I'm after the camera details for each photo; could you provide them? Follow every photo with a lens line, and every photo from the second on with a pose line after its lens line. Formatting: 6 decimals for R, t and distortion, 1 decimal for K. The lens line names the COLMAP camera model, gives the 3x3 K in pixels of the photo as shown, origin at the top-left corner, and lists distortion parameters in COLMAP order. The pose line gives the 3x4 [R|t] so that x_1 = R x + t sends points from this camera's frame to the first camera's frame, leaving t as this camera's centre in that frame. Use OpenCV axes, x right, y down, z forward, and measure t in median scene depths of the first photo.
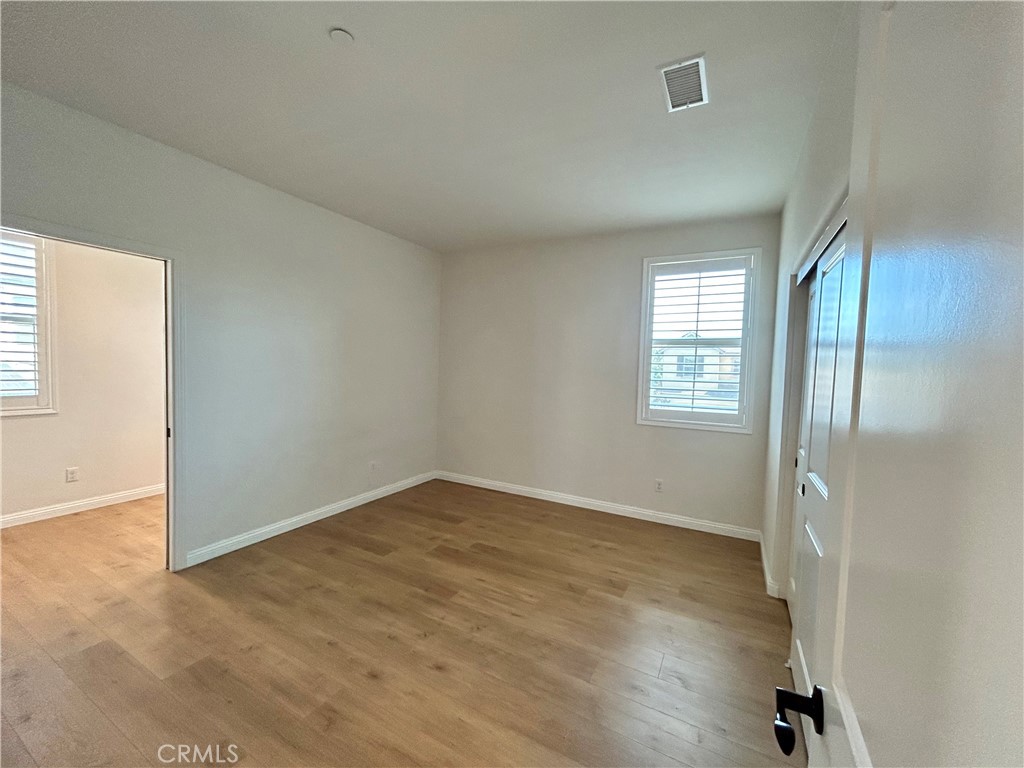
lens RADIAL K [[415.9, 0, 515.6], [0, 415.9, 386.8], [0, 0, 1]] dist [-0.002544, 0.001054]
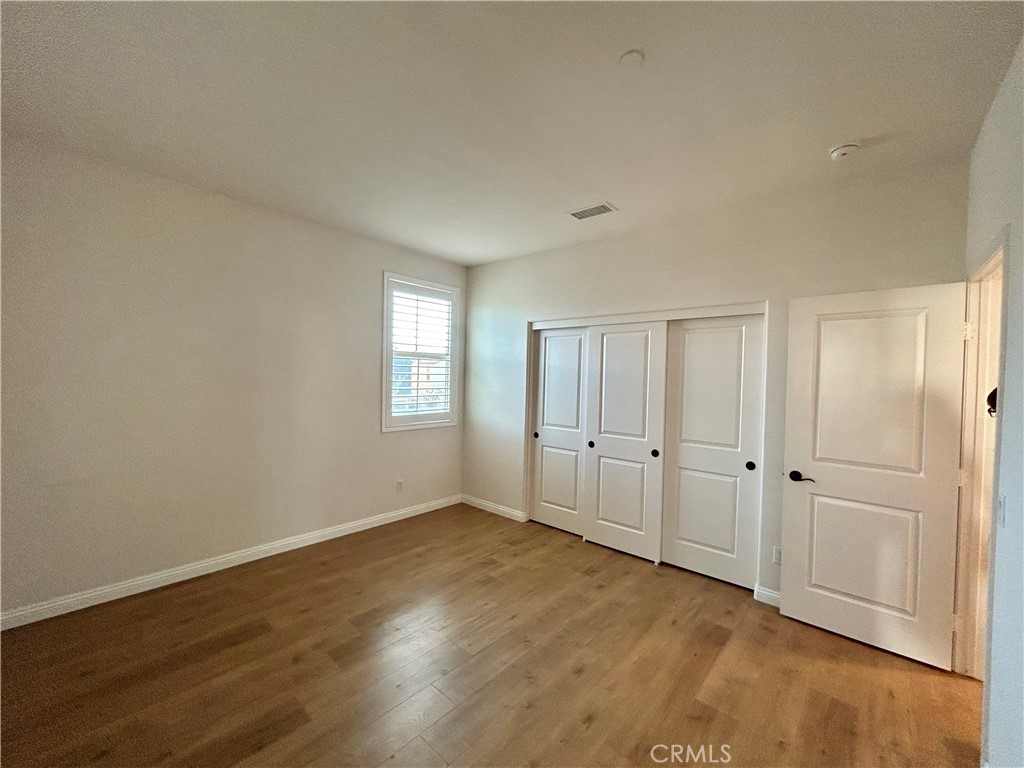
lens RADIAL K [[415.9, 0, 509.8], [0, 415.9, 387.6], [0, 0, 1]] dist [-0.002544, 0.001054]
pose [[0.224352, -0.051729, 0.973134, -0.662987], [0.033528, 0.998409, 0.045342, -0.060319], [-0.973931, 0.022455, 0.225730, 0.490943]]
